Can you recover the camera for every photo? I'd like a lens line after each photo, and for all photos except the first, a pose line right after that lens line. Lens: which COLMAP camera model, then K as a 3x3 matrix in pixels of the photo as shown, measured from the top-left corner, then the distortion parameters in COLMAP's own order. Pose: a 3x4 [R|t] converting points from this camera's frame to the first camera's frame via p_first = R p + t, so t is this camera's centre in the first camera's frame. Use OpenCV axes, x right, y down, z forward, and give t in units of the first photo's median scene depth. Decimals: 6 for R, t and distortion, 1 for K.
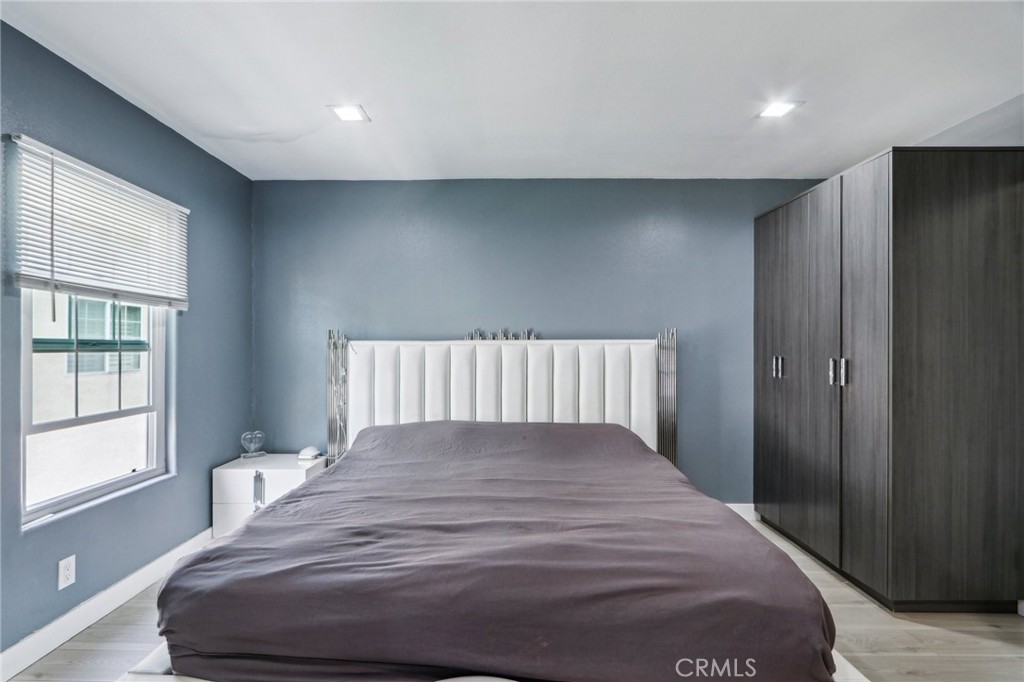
lens RADIAL K [[487.6, 0, 509.9], [0, 487.6, 345.1], [0, 0, 1]] dist [-0.018664, 0.003983]
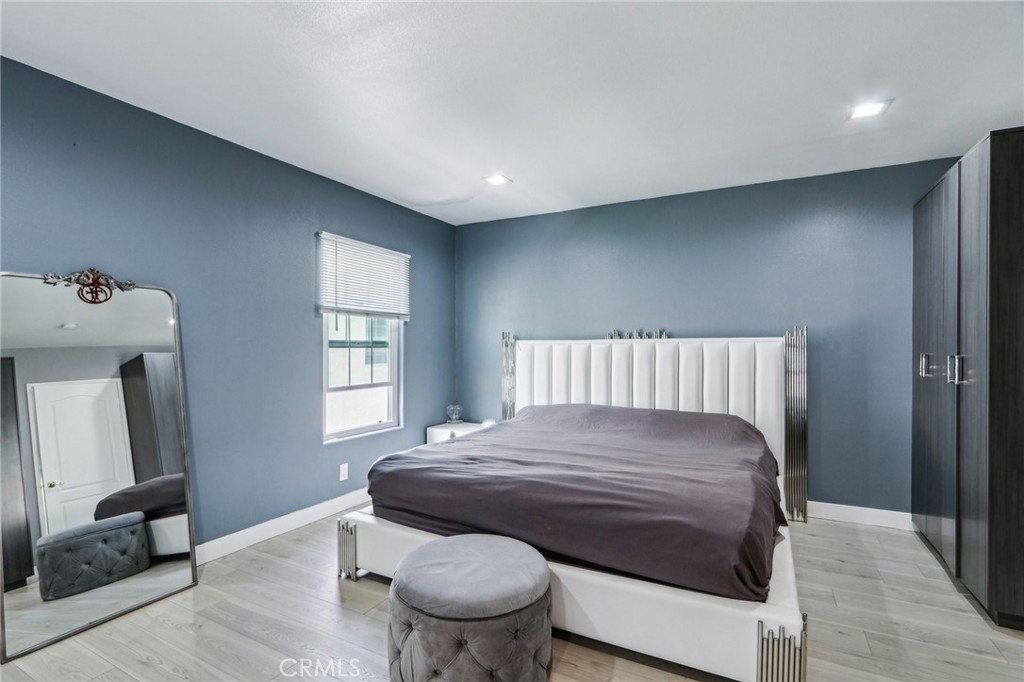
lens RADIAL K [[487.6, 0, 511.5], [0, 487.6, 344.8], [0, 0, 1]] dist [-0.018664, 0.003983]
pose [[0.890143, -0.002167, -0.455677, 0.325941], [0.002449, 0.999997, 0.000029, 0.003953], [0.455676, -0.001141, 0.890145, -0.229117]]
